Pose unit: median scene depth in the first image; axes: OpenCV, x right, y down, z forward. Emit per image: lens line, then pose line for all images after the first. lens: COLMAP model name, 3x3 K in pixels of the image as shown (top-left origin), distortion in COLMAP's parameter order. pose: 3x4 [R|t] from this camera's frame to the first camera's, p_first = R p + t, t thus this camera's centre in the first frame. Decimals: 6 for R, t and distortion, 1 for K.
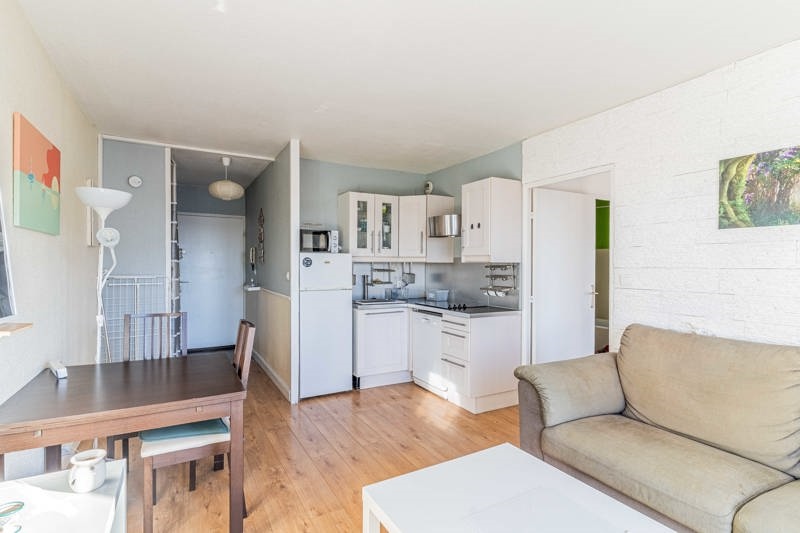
lens RADIAL K [[388.2, 0, 401.9], [0, 388.2, 265.1], [0, 0, 1]] dist [0.003638, 0.000122]
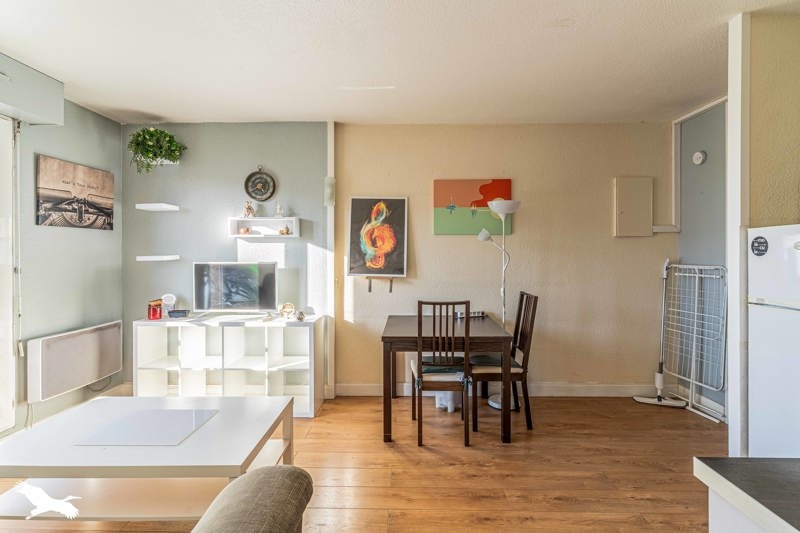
lens RADIAL K [[388.2, 0, 396.5], [0, 388.2, 258.6], [0, 0, 1]] dist [0.003638, 0.000122]
pose [[-0.499279, 0.006383, -0.866417, 0.506804], [-0.004531, 0.999940, 0.009978, 0.006617], [0.866429, 0.008908, -0.499221, 1.054090]]
